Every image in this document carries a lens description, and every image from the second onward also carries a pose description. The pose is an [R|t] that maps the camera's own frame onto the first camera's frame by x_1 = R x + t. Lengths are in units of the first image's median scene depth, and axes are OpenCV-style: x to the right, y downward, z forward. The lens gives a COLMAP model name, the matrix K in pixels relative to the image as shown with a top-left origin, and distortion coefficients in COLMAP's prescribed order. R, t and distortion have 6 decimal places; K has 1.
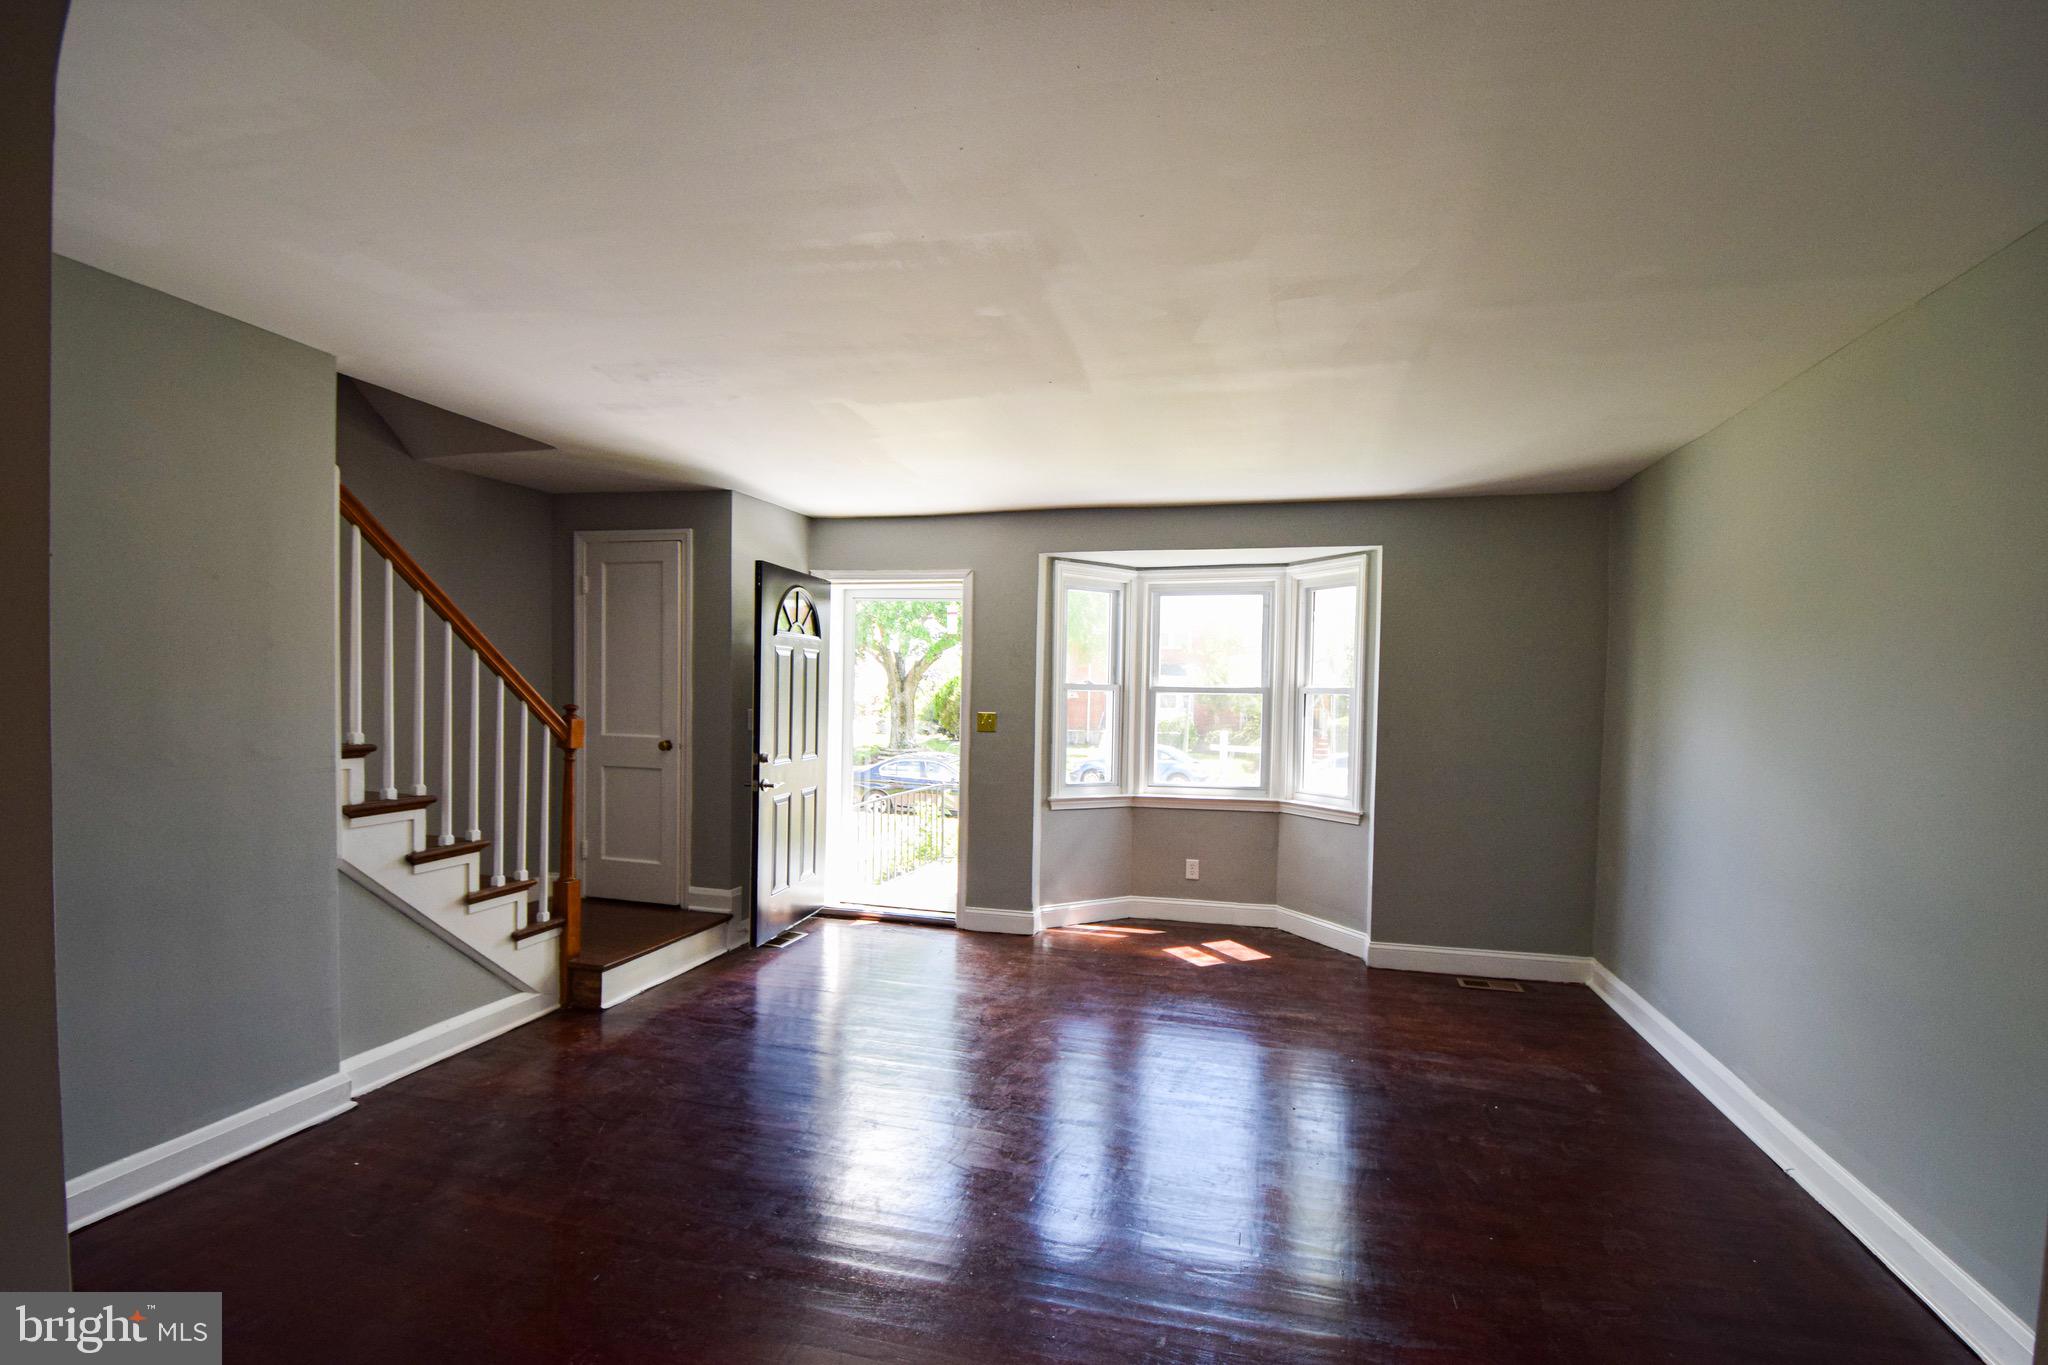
lens RADIAL K [[889.6, 0, 1037.2], [0, 889.6, 691.8], [0, 0, 1]] dist [0.002678, -0.008052]
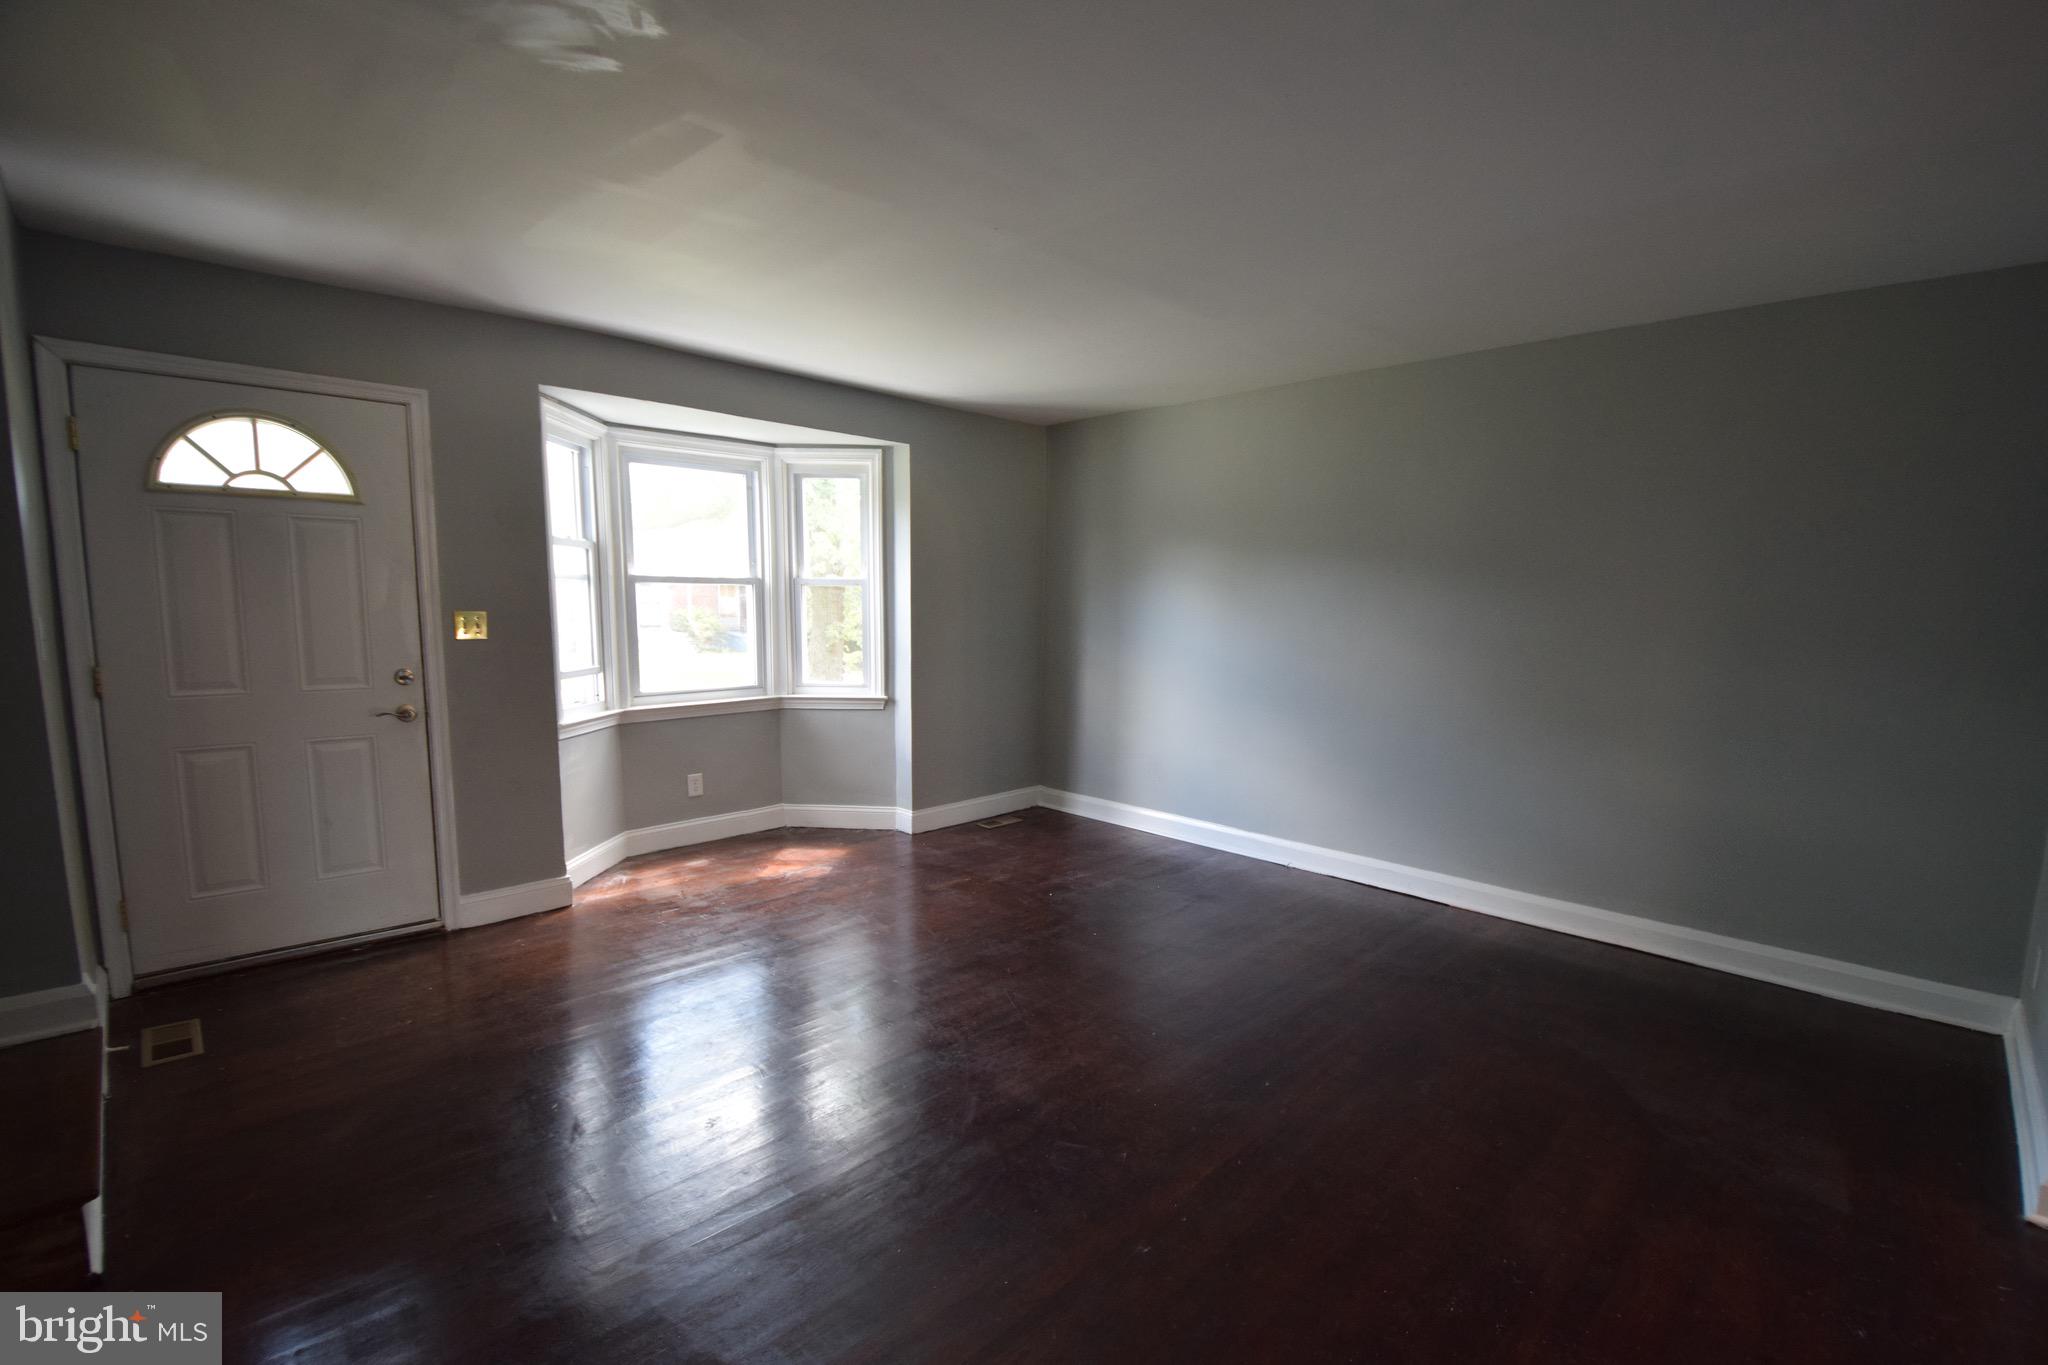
lens RADIAL K [[909.0, 0, 1040.3], [0, 909.0, 703.6], [0, 0, 1]] dist [0.000438, -0.000033]
pose [[0.500664, -0.111427, 0.858440, -0.473865], [-0.008152, 0.991030, 0.133391, -0.004315], [-0.865603, -0.073782, 0.495265, 0.294001]]
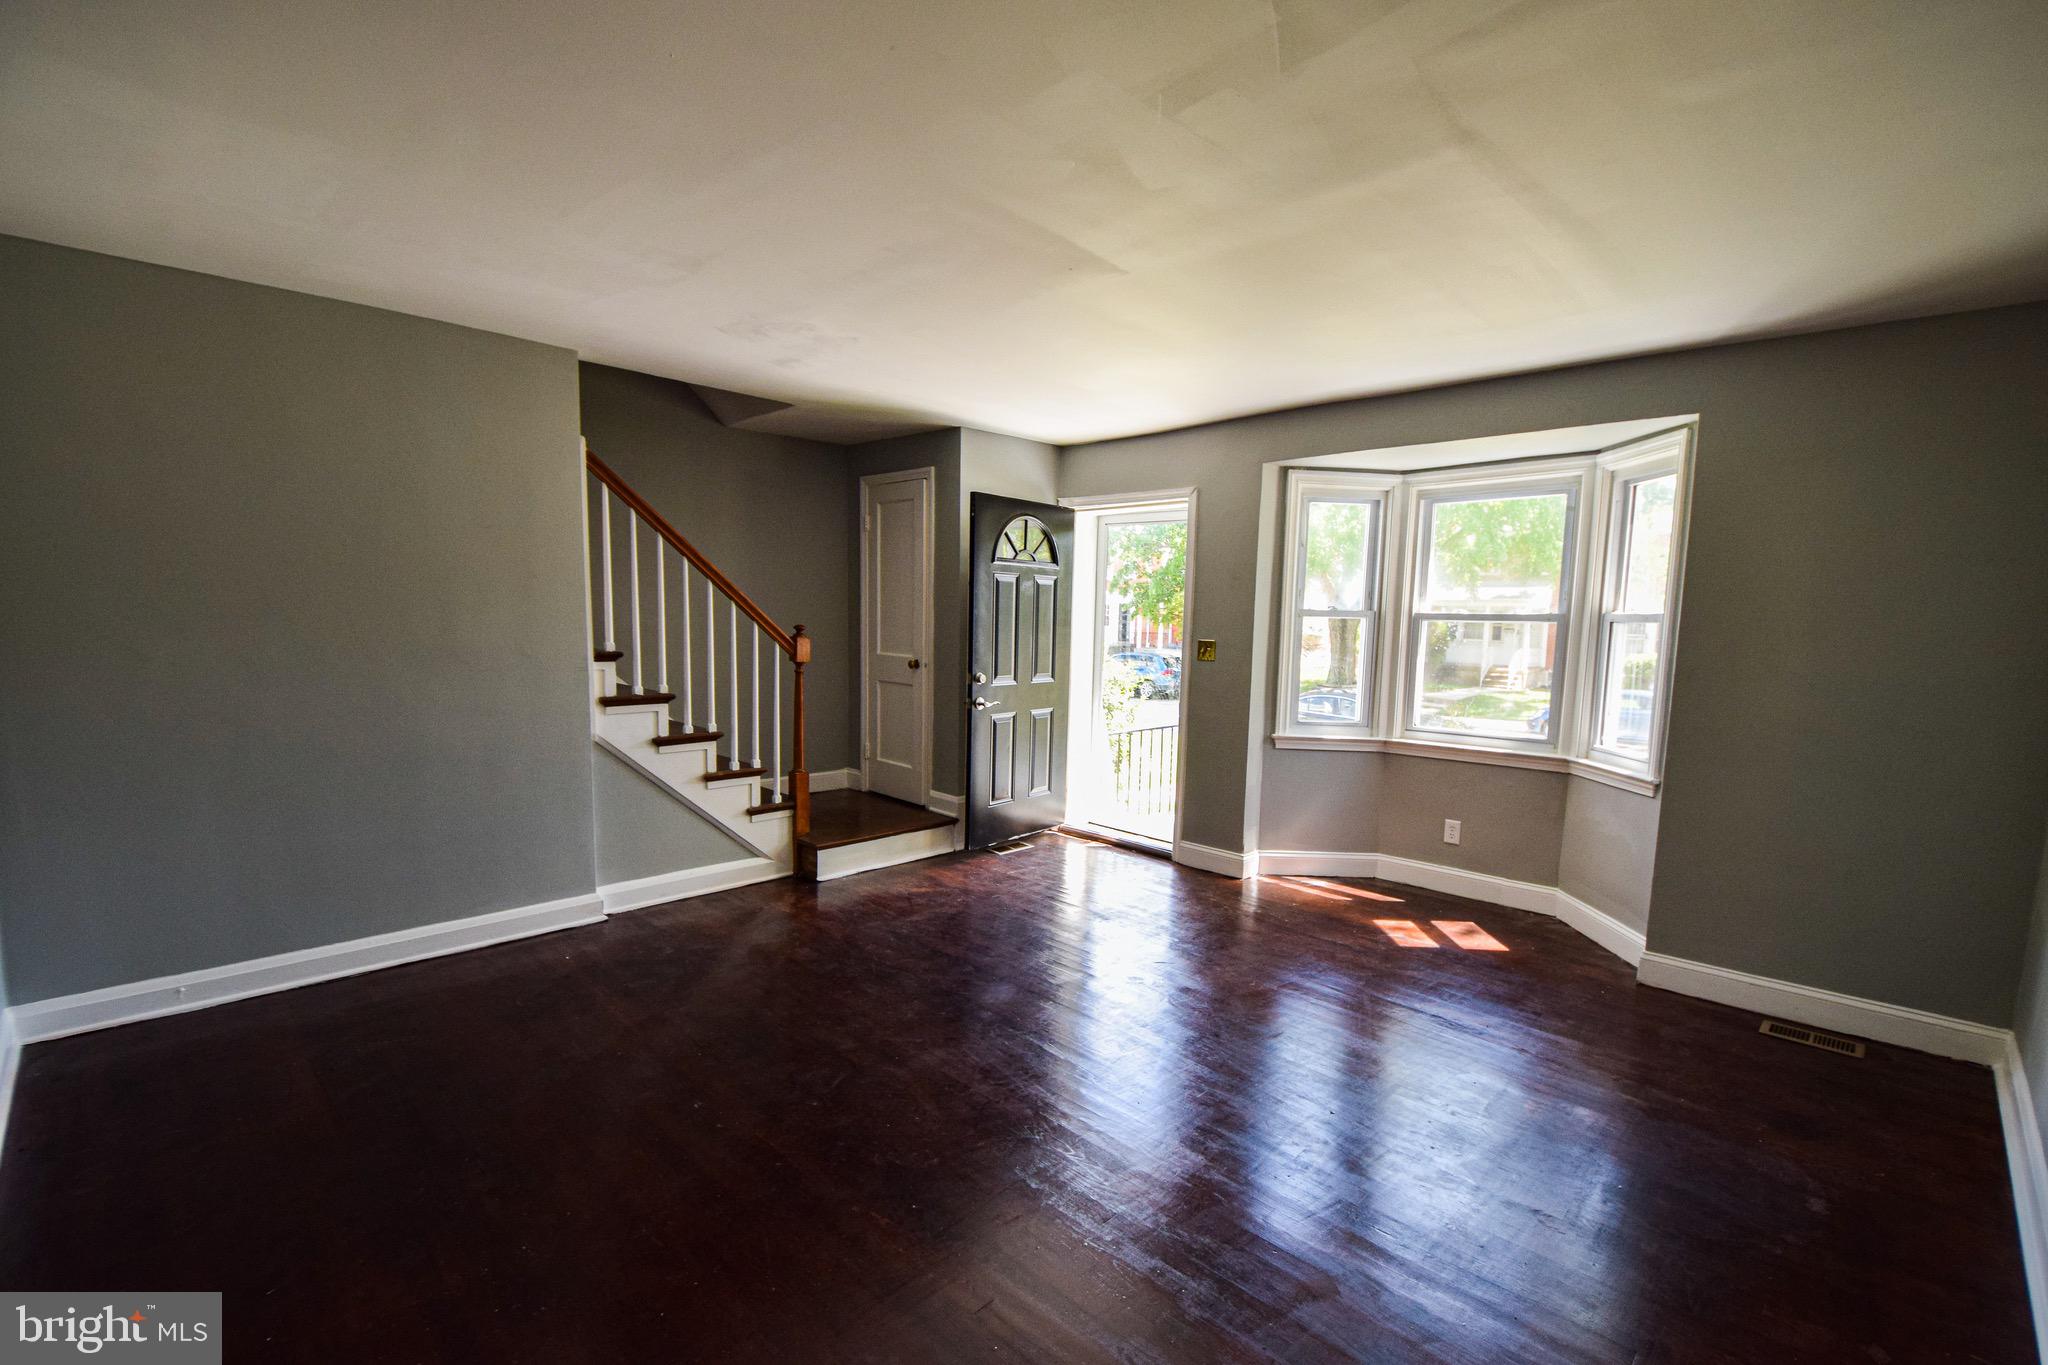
lens RADIAL K [[889.6, 0, 1041.4], [0, 889.6, 691.1], [0, 0, 1]] dist [0.002678, -0.008052]
pose [[0.871631, 0.043505, -0.488229, 0.270884], [-0.008129, 0.997199, 0.074345, 0.009352], [0.490096, -0.060832, 0.869543, 0.101314]]
